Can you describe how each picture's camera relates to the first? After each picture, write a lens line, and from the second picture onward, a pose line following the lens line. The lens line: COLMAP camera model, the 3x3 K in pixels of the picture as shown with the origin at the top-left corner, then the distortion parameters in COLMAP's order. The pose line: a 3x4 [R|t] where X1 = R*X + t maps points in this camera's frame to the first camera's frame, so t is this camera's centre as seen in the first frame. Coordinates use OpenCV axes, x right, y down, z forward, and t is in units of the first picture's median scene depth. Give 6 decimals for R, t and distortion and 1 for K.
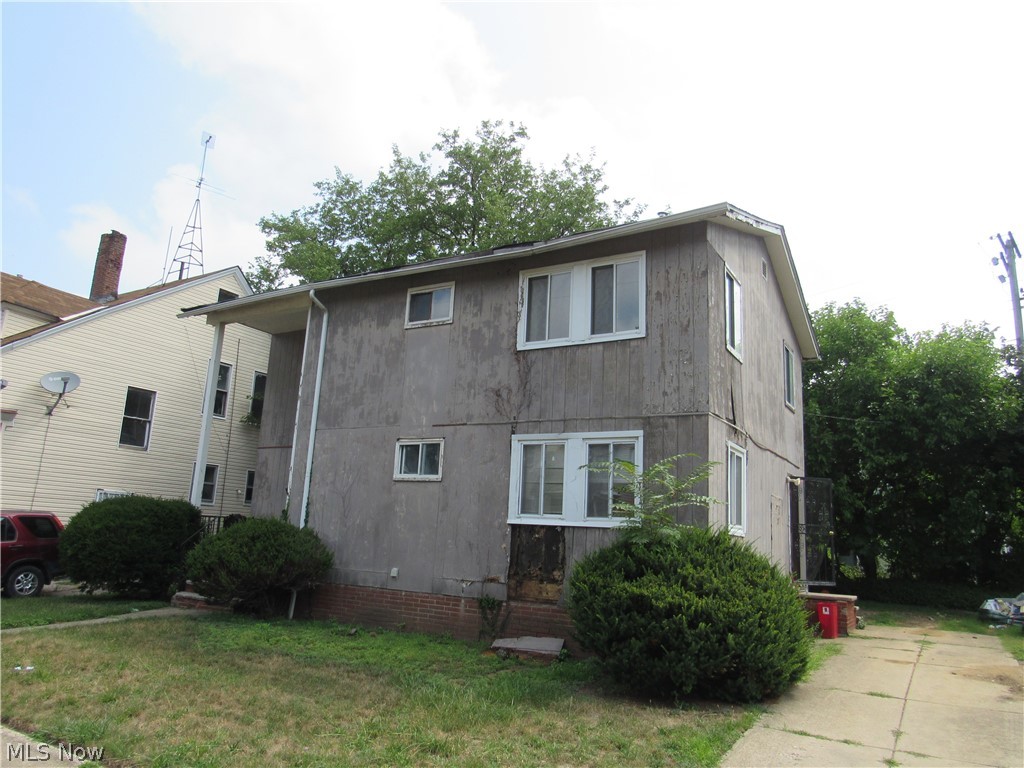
lens RADIAL K [[724.5, 0, 513.2], [0, 724.5, 387.1], [0, 0, 1]] dist [-0.006594, -0.001628]
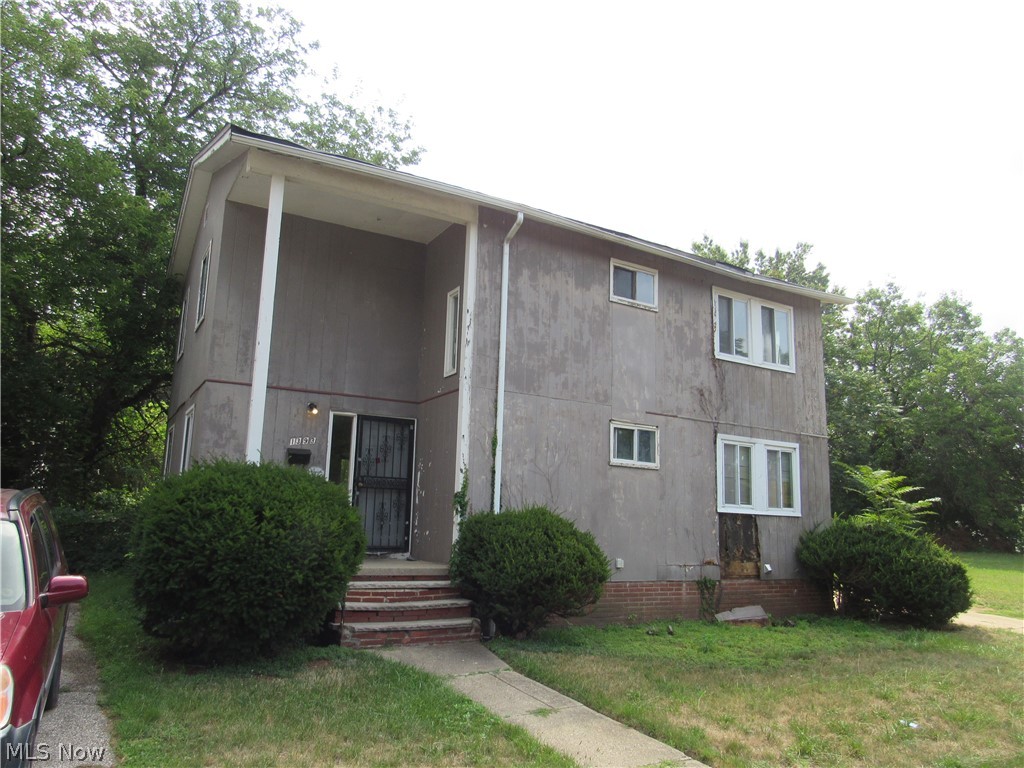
lens RADIAL K [[724.5, 0, 512.2], [0, 724.5, 382.4], [0, 0, 1]] dist [-0.006594, -0.001628]
pose [[0.481997, 0.134011, 0.865864, -1.074418], [-0.191775, 0.980407, -0.044984, 0.094104], [-0.854928, -0.144369, 0.498253, 0.682481]]
